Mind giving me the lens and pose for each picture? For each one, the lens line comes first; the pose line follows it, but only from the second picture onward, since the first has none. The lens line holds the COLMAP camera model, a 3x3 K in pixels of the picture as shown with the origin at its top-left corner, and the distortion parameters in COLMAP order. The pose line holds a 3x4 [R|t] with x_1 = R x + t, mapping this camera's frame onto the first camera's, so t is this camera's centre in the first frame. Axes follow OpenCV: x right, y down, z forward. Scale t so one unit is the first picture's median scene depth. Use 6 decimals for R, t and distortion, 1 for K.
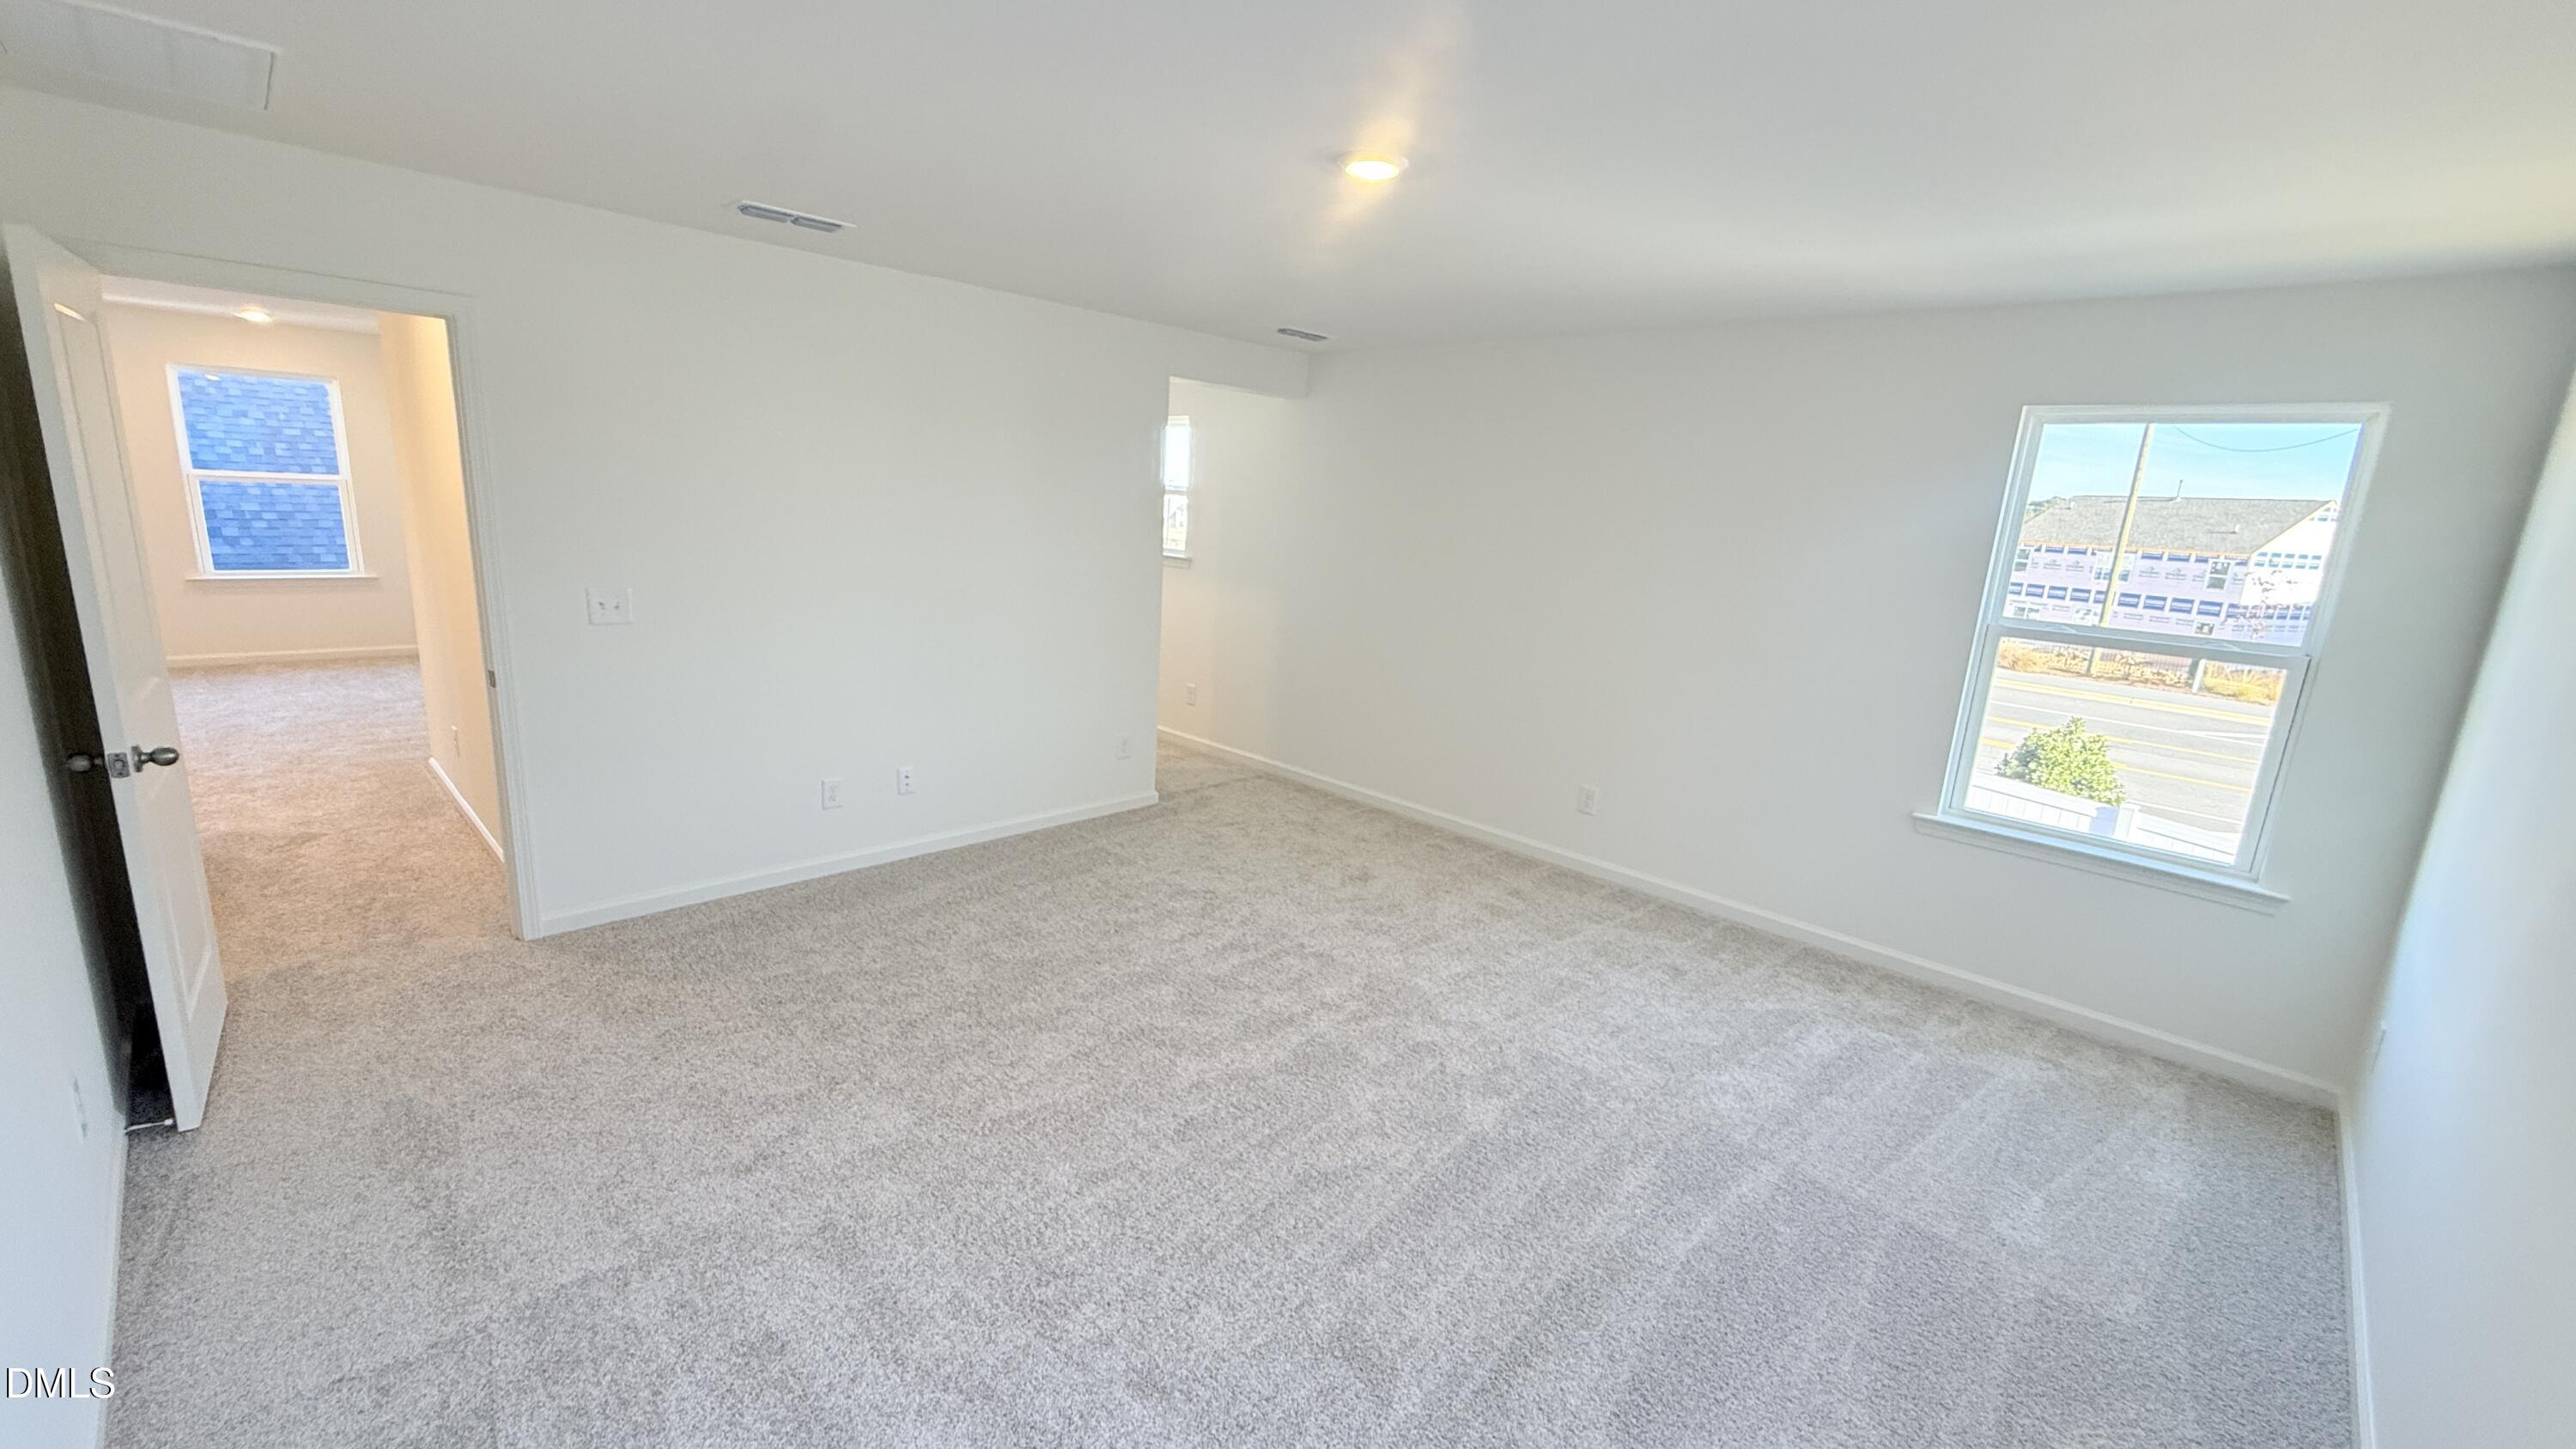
lens RADIAL K [[1028.0, 0, 1279.2], [0, 1028.0, 730.5], [0, 0, 1]] dist [0.000252, 0.000512]
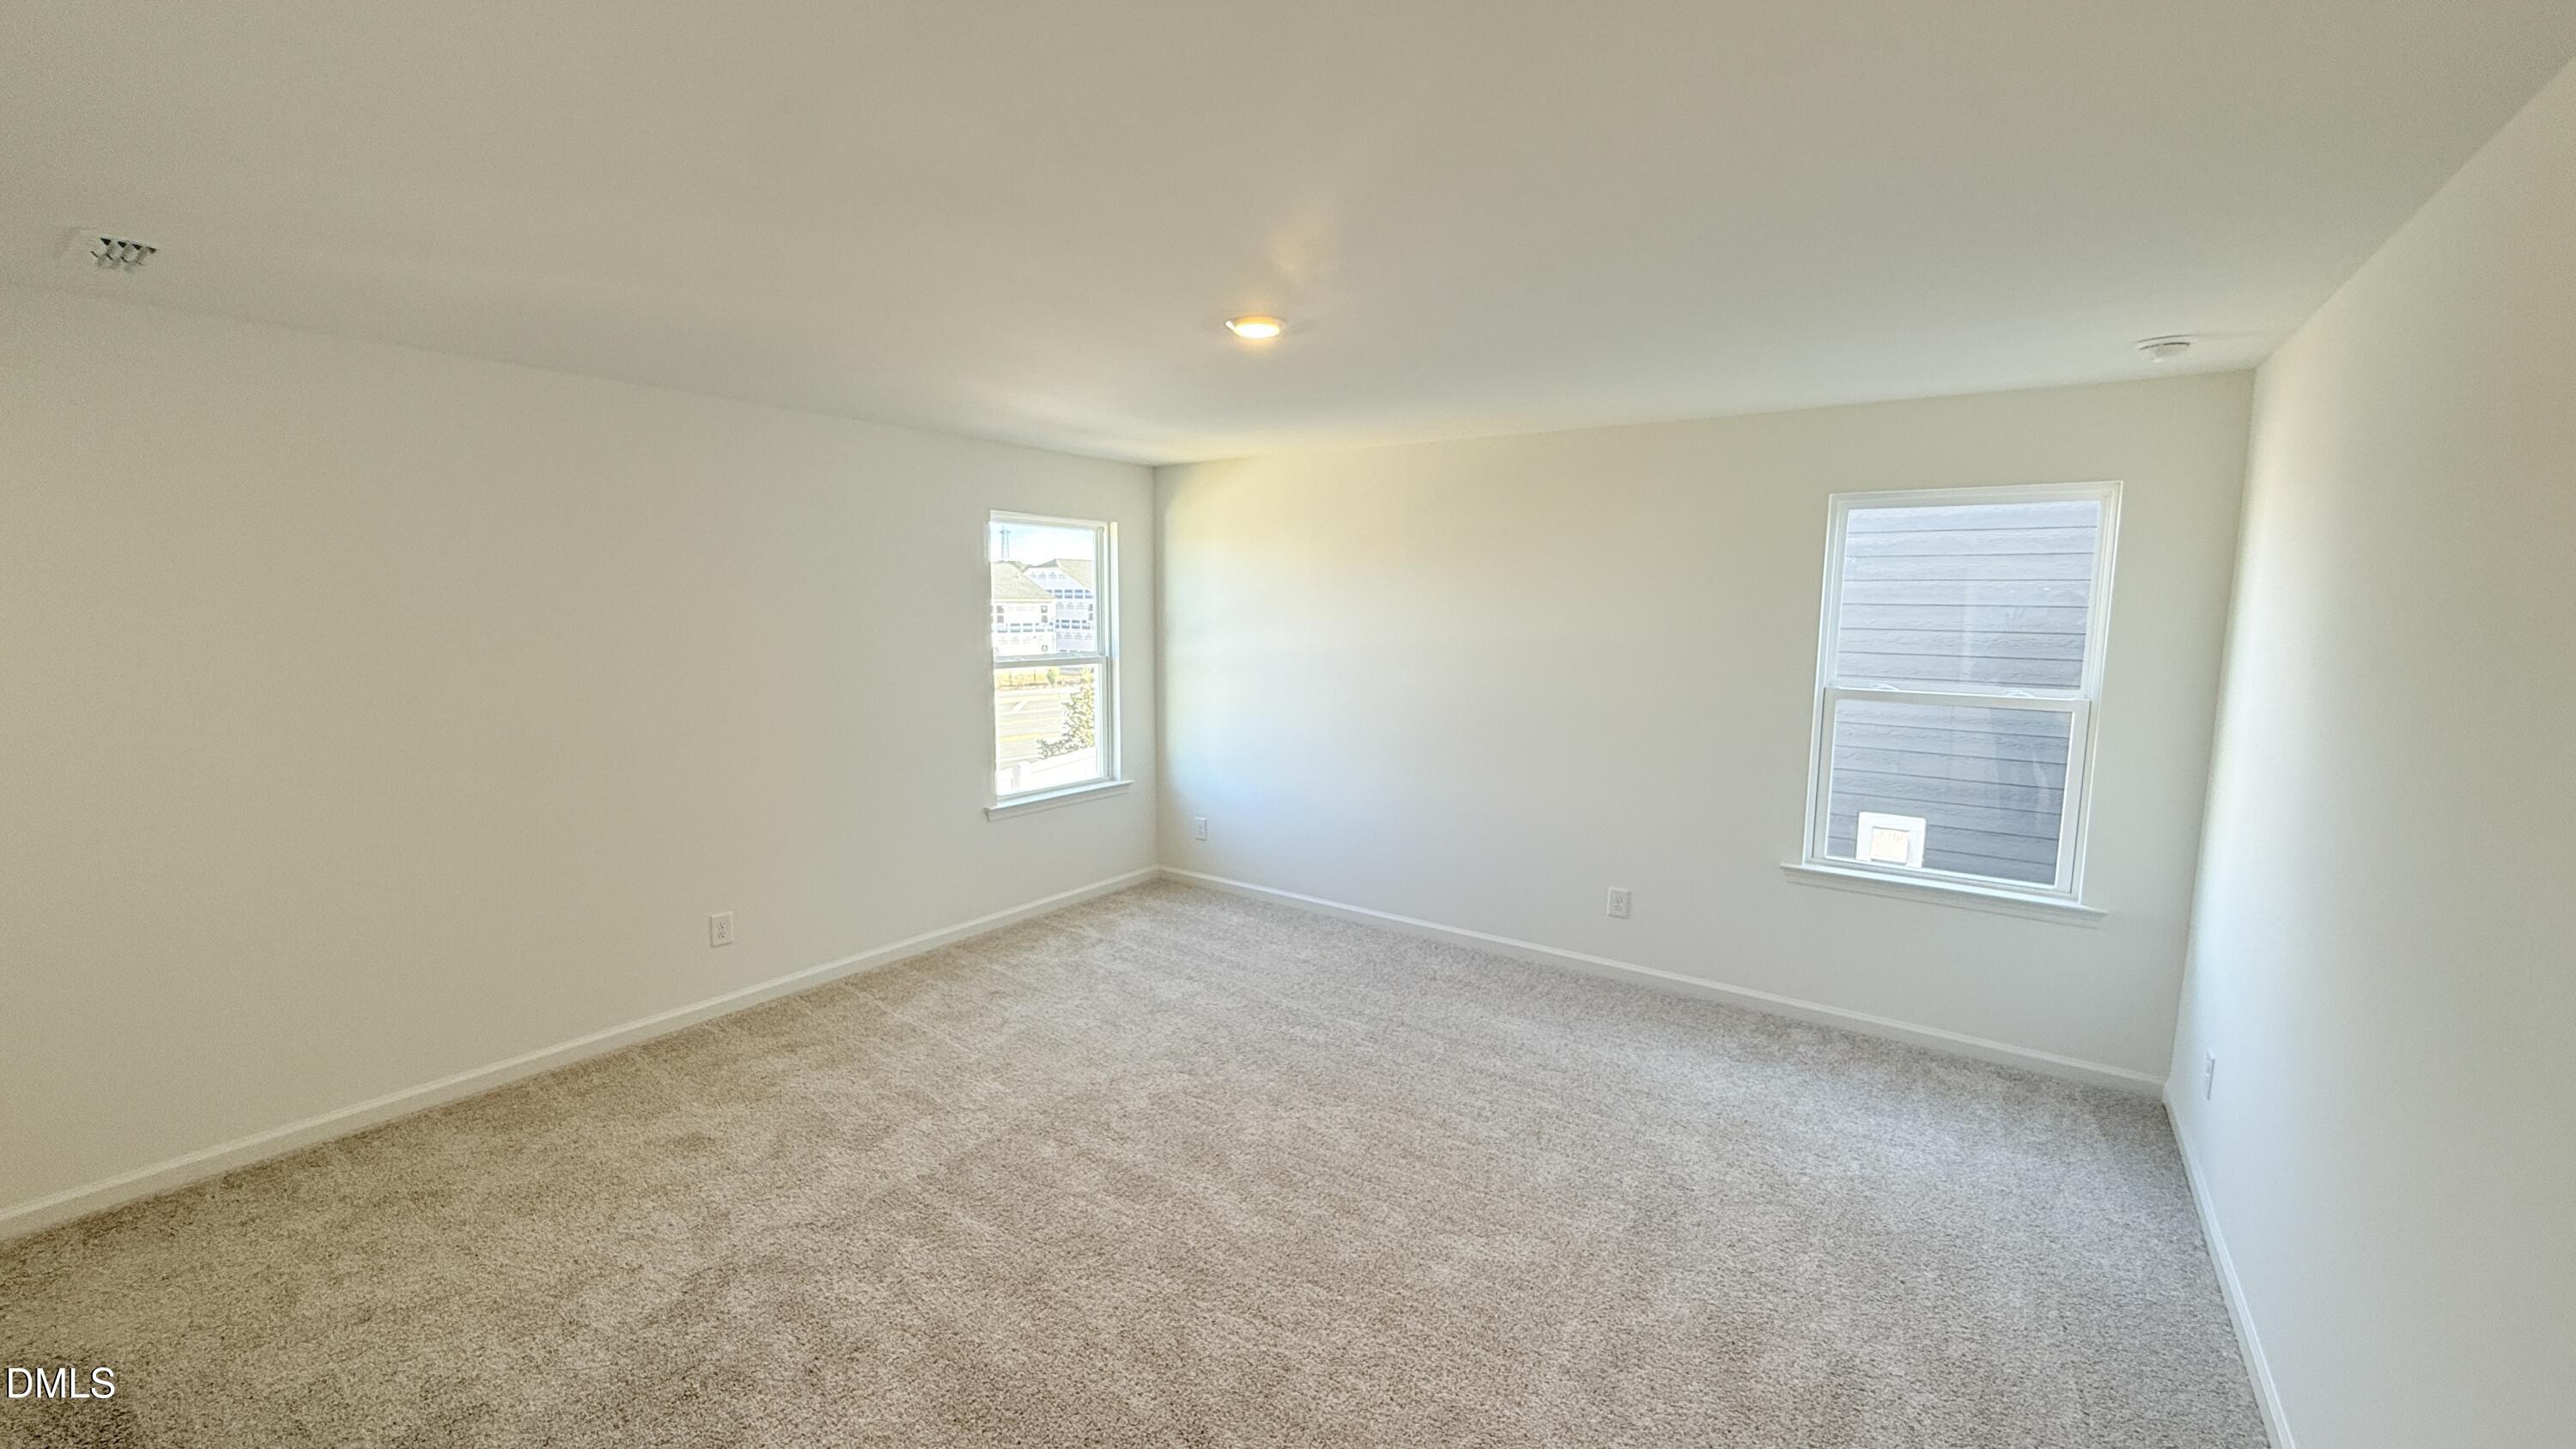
lens RADIAL K [[1028.0, 0, 1275.4], [0, 1028.0, 721.9], [0, 0, 1]] dist [0.000252, 0.000512]
pose [[-0.142499, -0.177392, 0.973769, -0.703198], [0.207235, 0.956657, 0.204601, -0.219631], [-0.967857, 0.230954, -0.099561, 0.743969]]
